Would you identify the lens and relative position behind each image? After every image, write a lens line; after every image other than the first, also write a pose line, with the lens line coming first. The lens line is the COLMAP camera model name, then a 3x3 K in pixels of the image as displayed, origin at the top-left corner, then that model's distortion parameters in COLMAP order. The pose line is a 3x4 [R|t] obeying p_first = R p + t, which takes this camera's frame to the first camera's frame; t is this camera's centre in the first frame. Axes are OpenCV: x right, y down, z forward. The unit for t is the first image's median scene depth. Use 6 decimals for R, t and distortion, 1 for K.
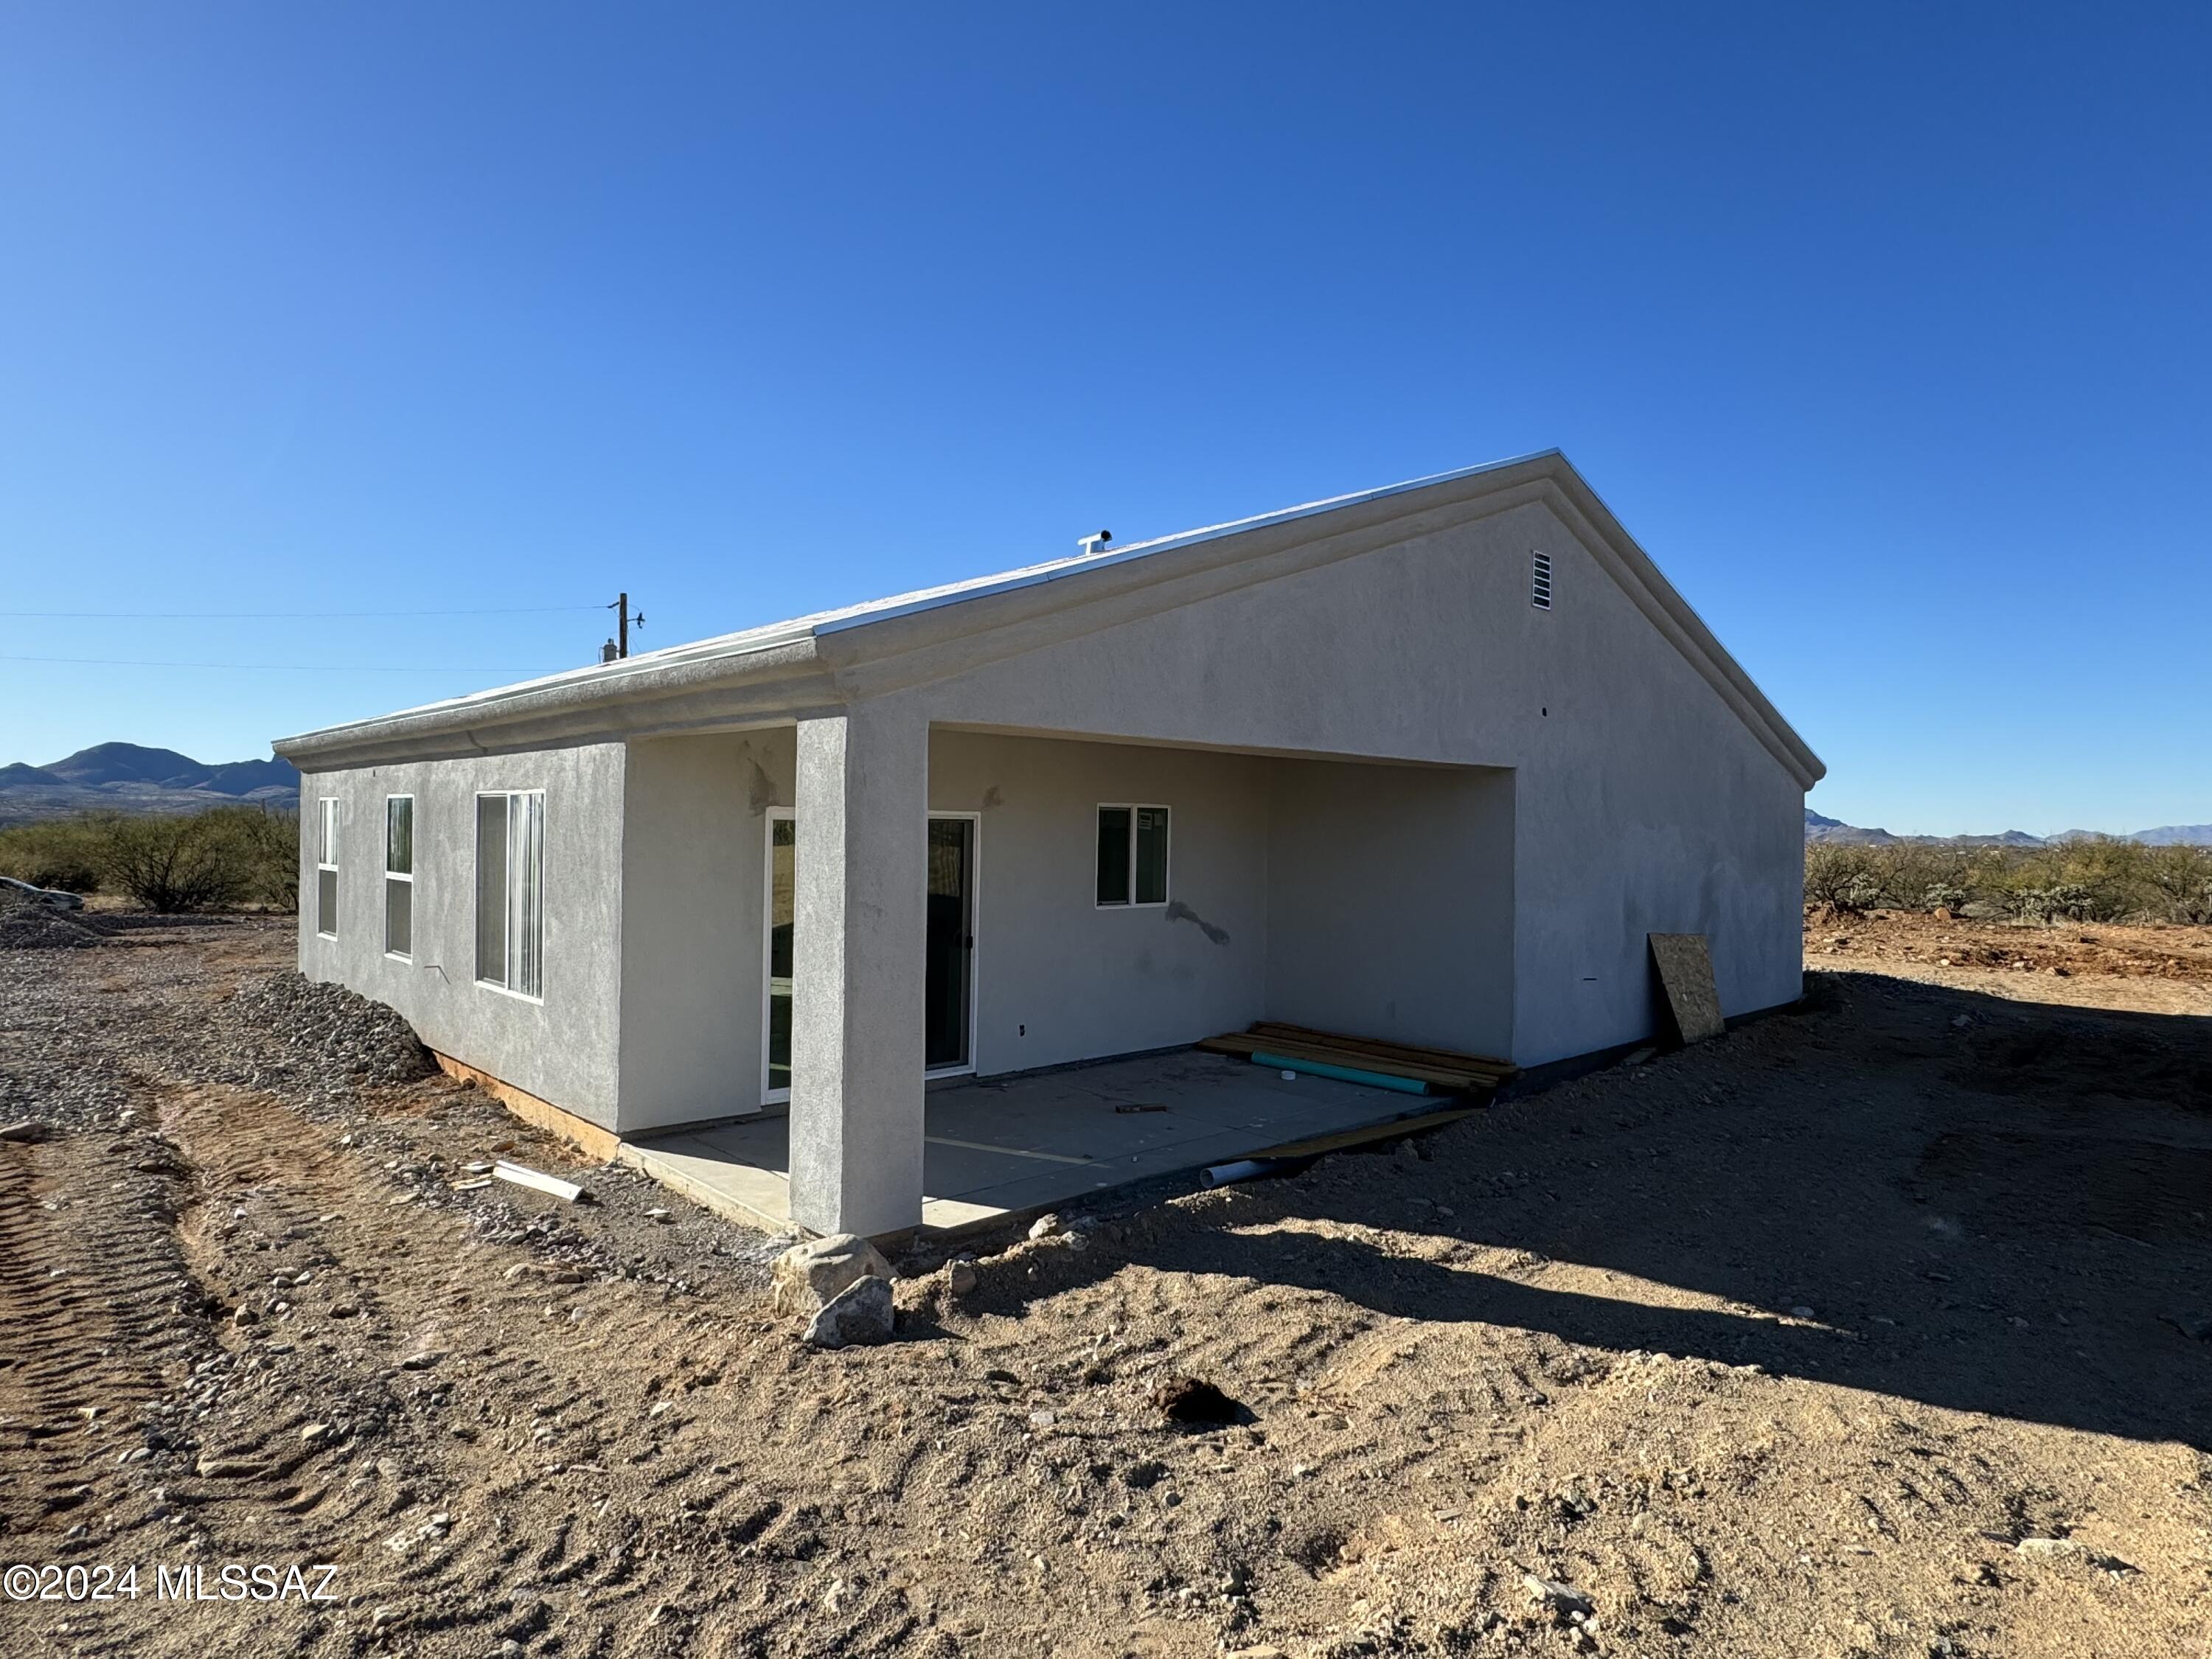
lens RADIAL K [[1225.4, 0, 1106.0], [0, 1225.4, 829.5], [0, 0, 1]] dist [-0.007135, -0.001454]
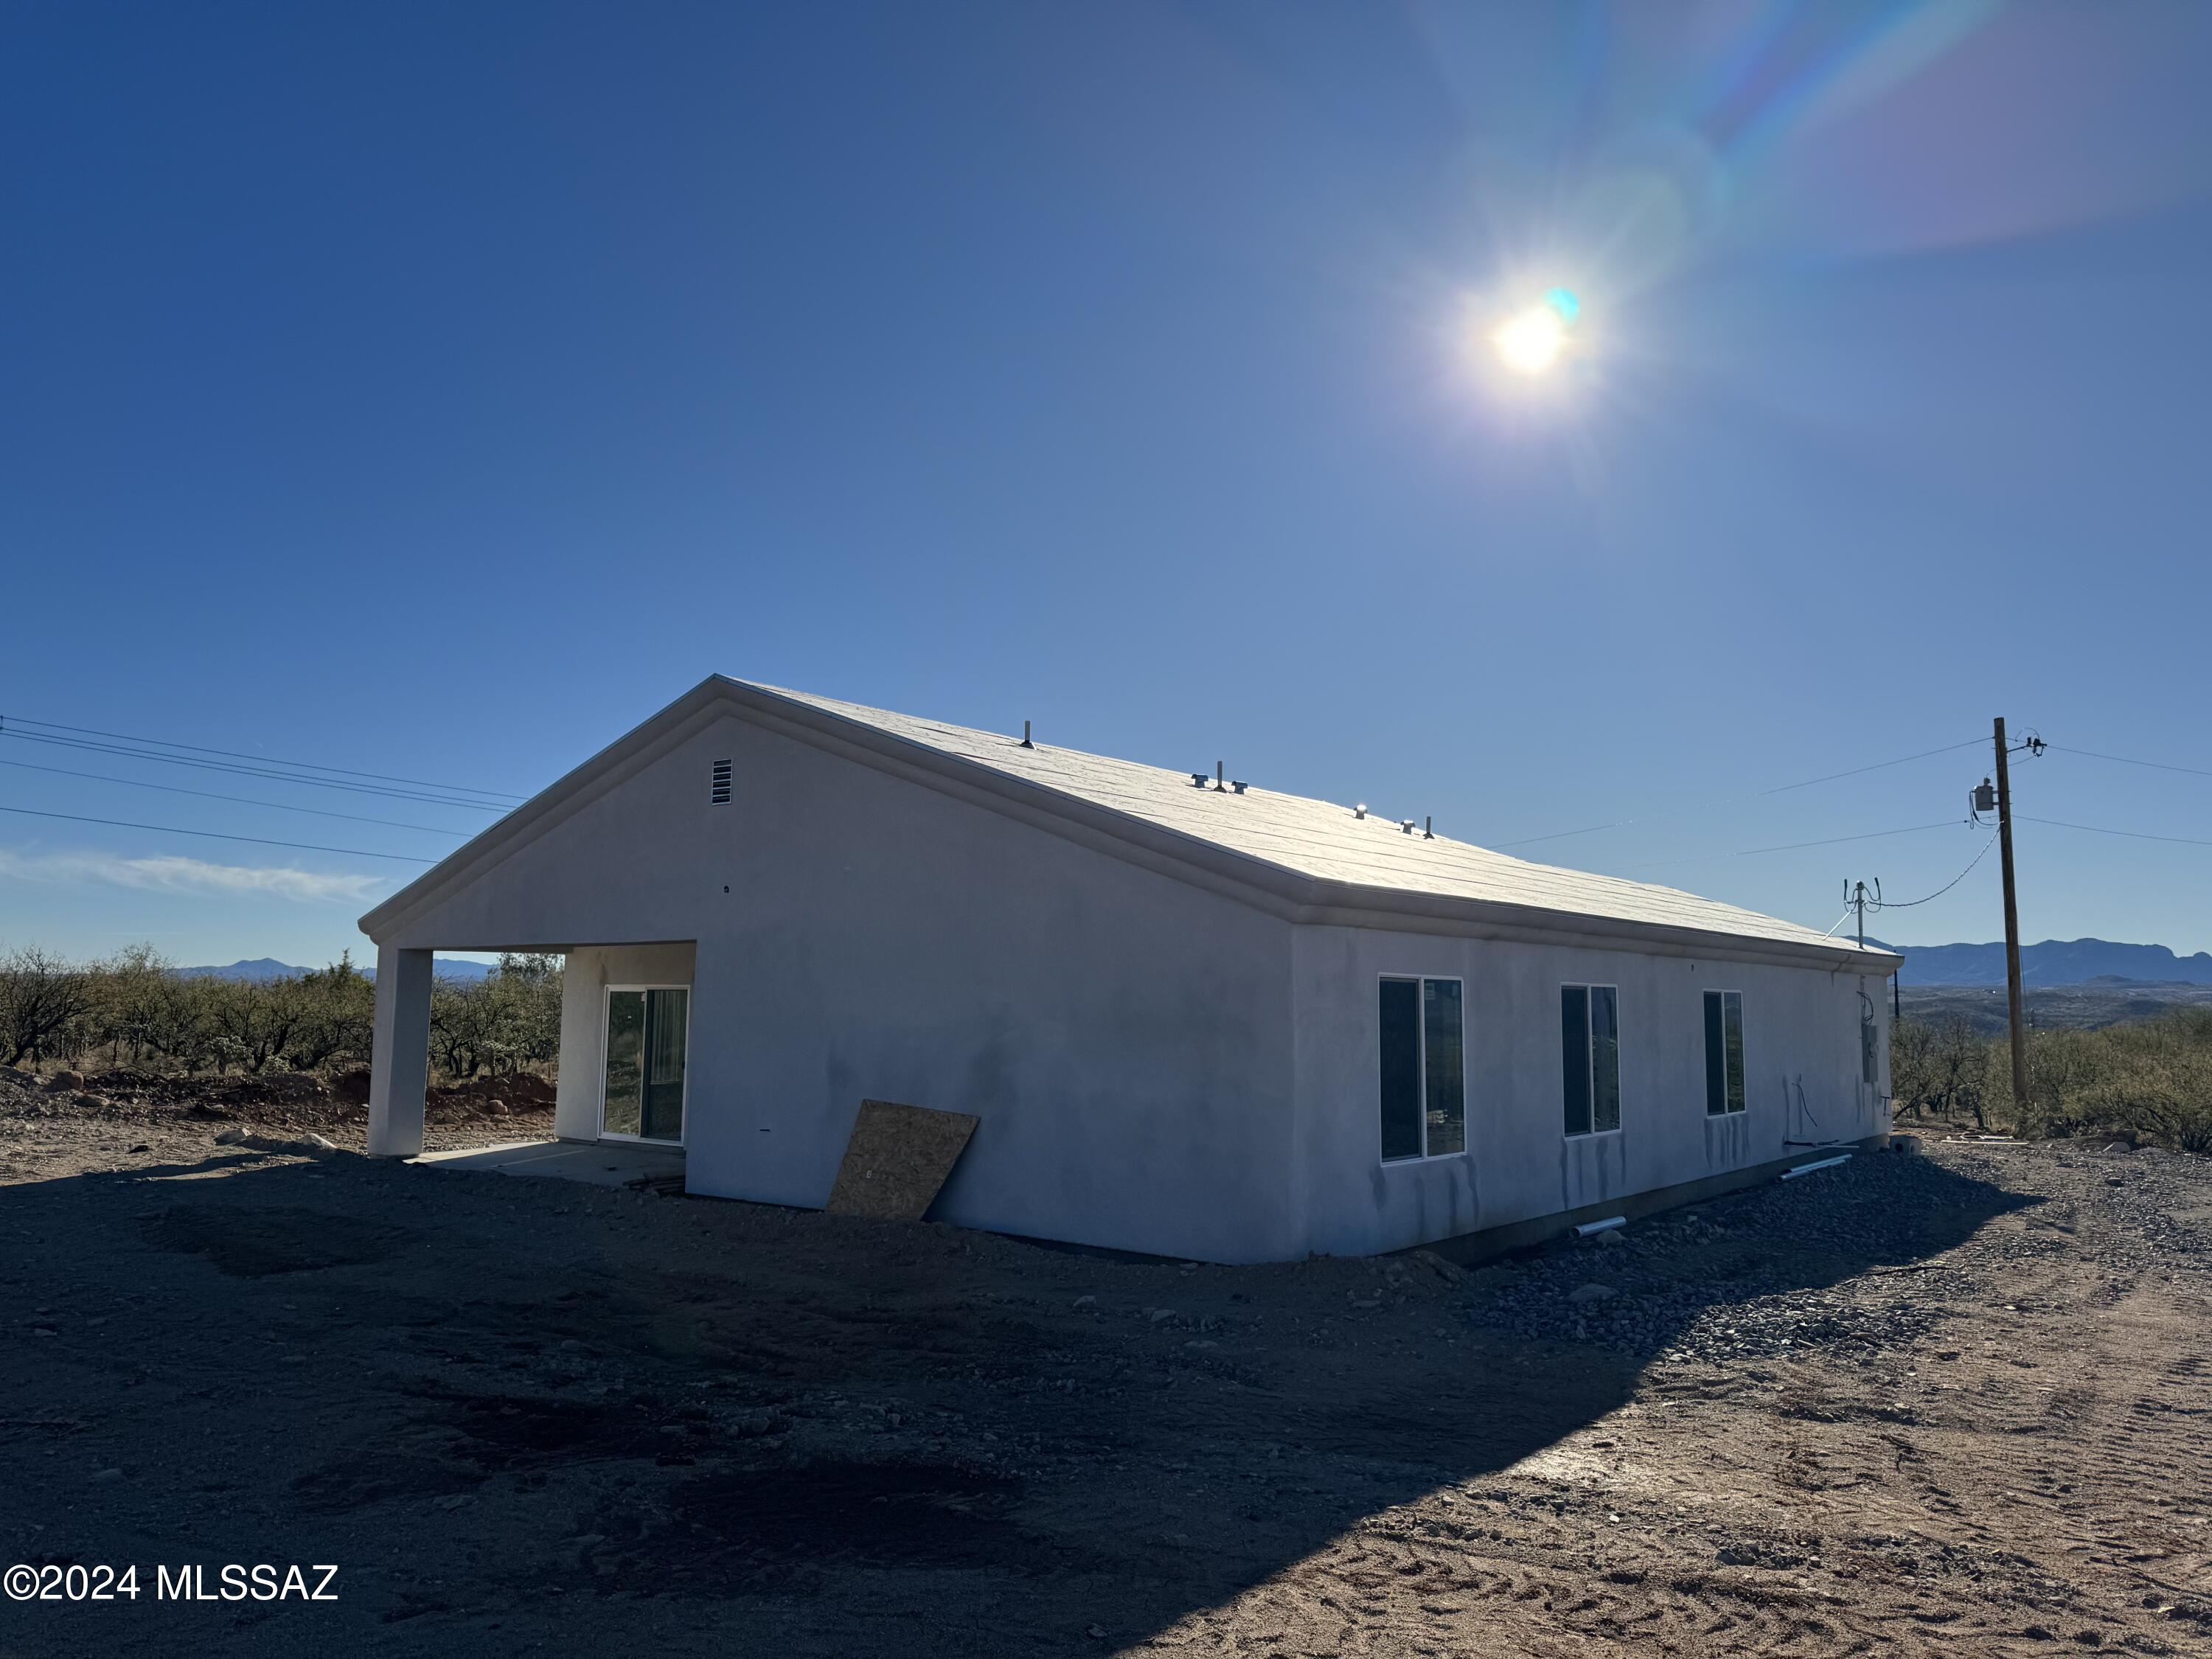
lens RADIAL K [[1559.4, 0, 1106.0], [0, 1559.4, 829.5], [0, 0, 1]] dist [-0.000807, -0.000157]
pose [[0.132107, -0.120427, -0.983893, 1.050199], [-0.013129, 0.992293, -0.123218, 0.015181], [0.991149, 0.029196, 0.129507, 0.645271]]
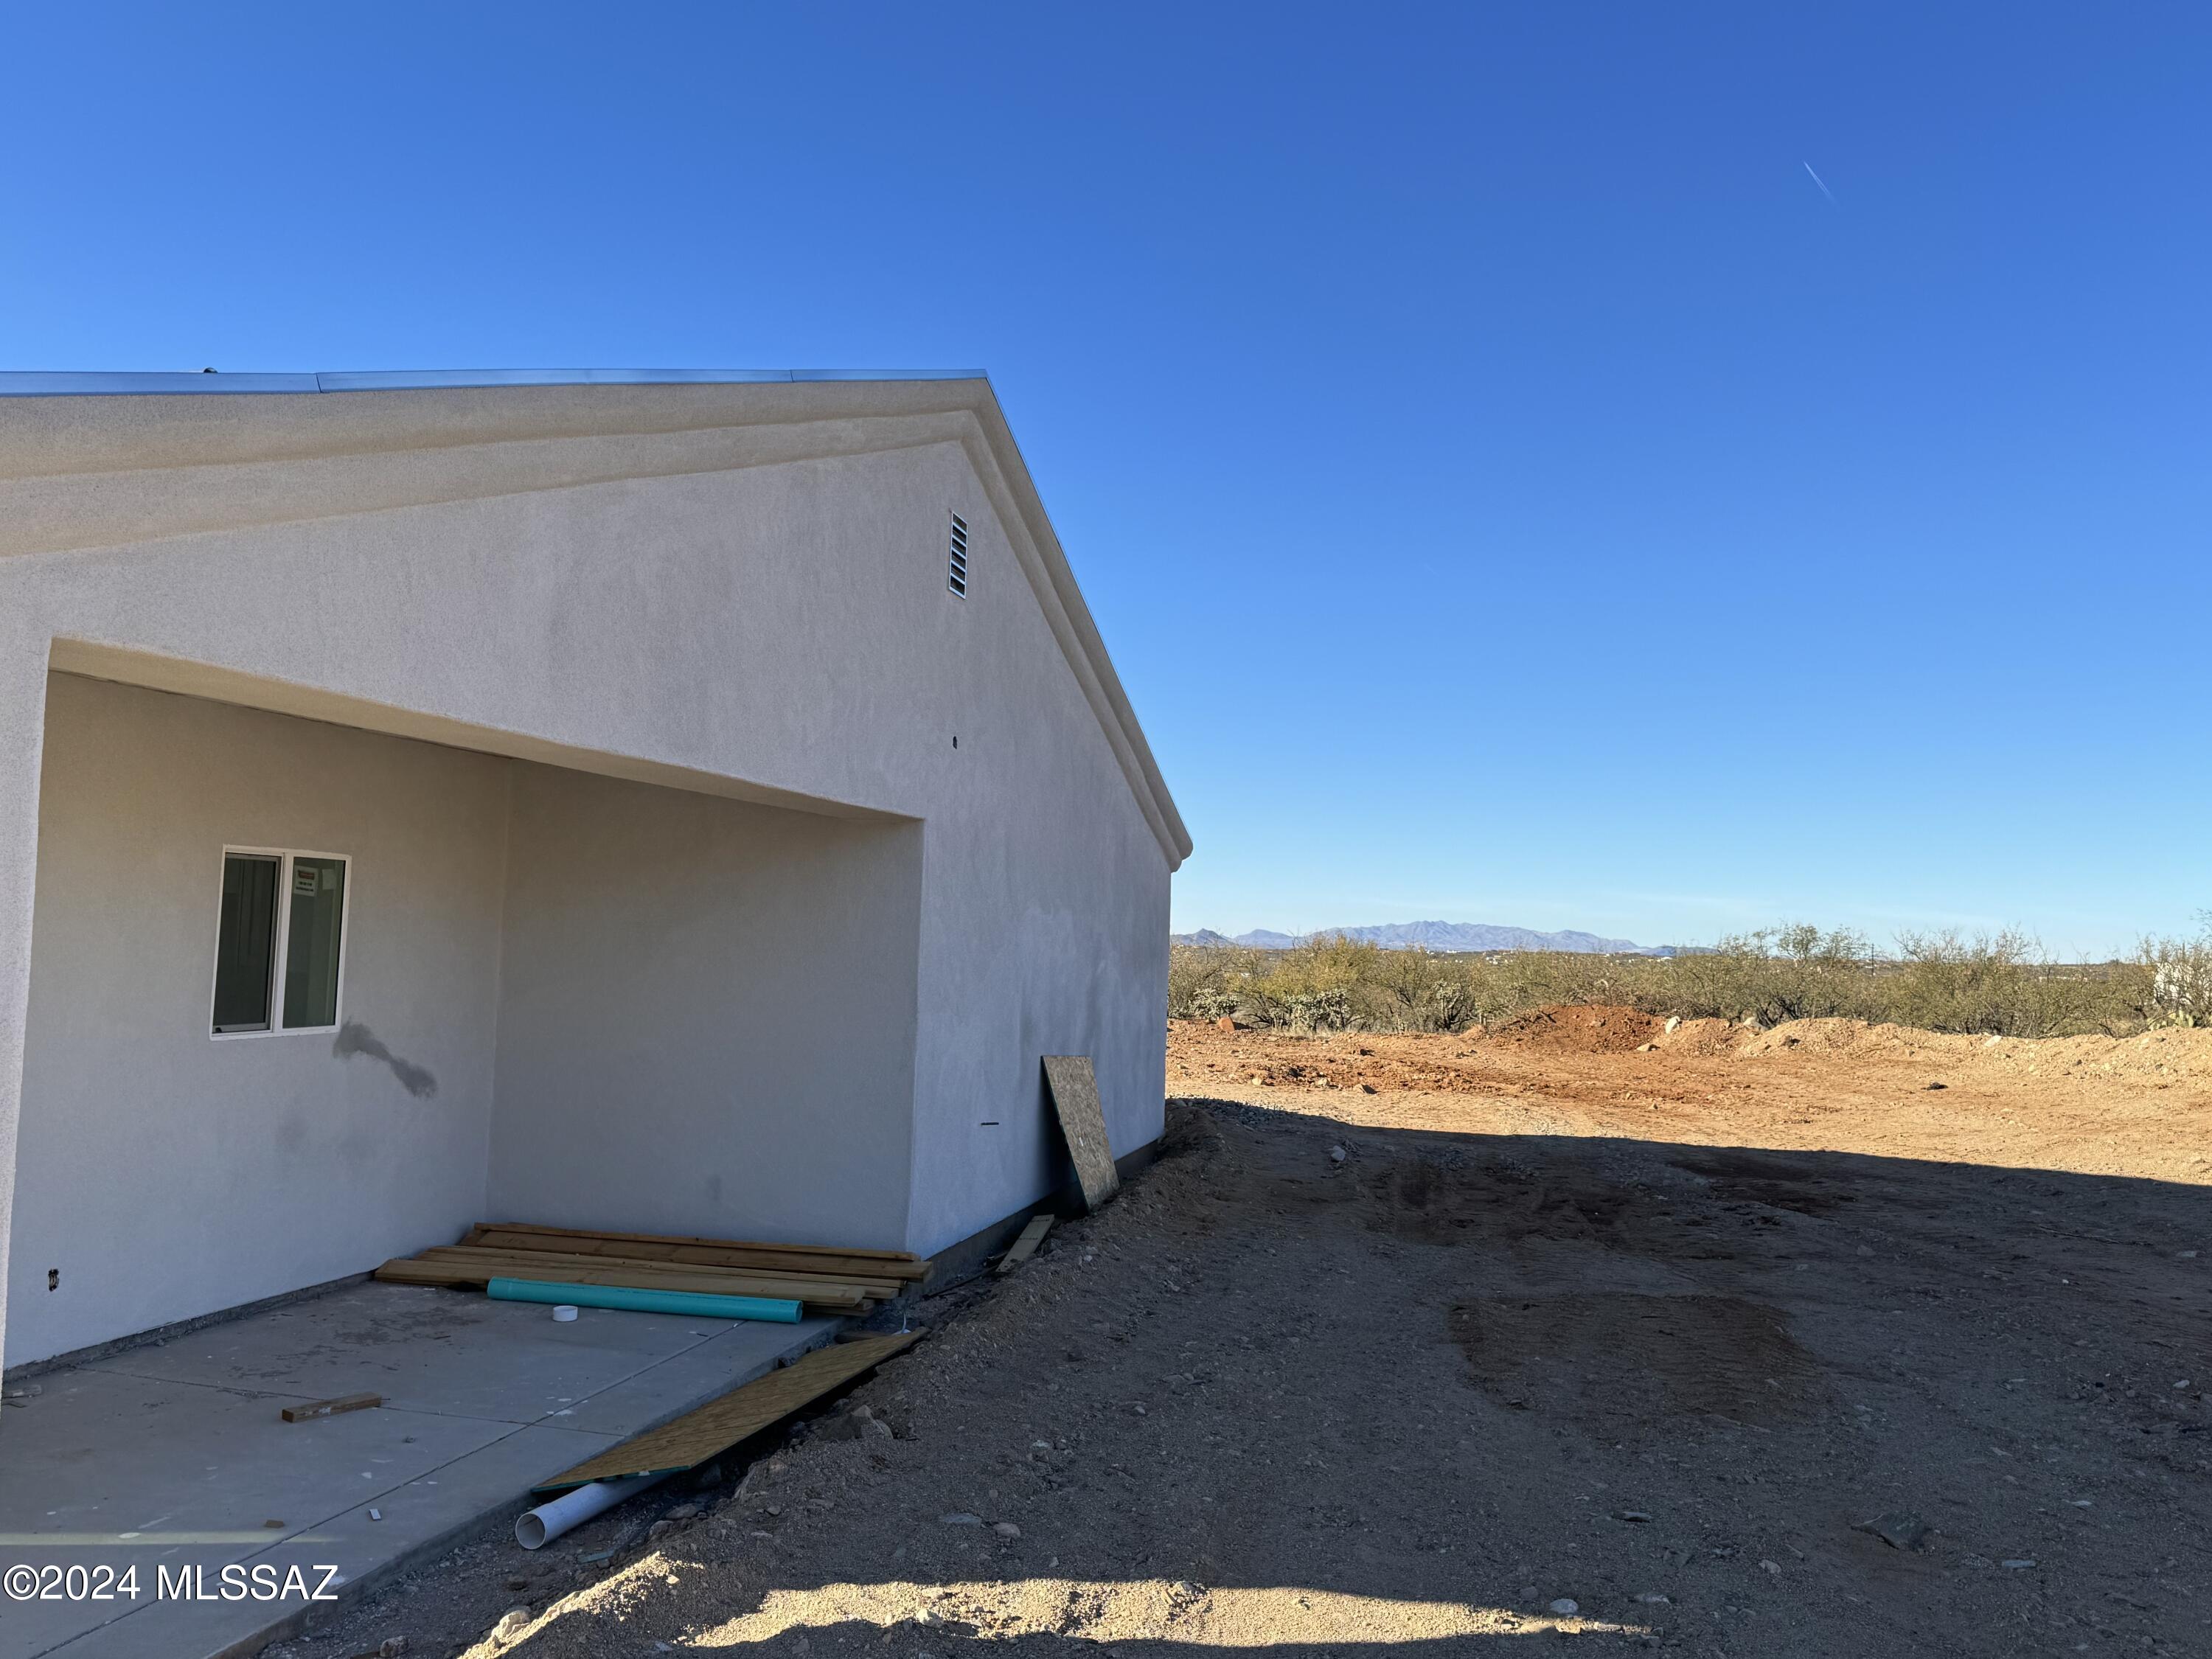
lens RADIAL K [[1694.9, 0, 1106.0], [0, 1694.9, 829.5], [0, 0, 1]] dist [0.142460, -0.271906]
pose [[0.843440, 0.046585, 0.535199, -0.083941], [-0.019273, 0.998216, -0.056513, 0.007101], [-0.536877, 0.037350, 0.842833, 0.131834]]
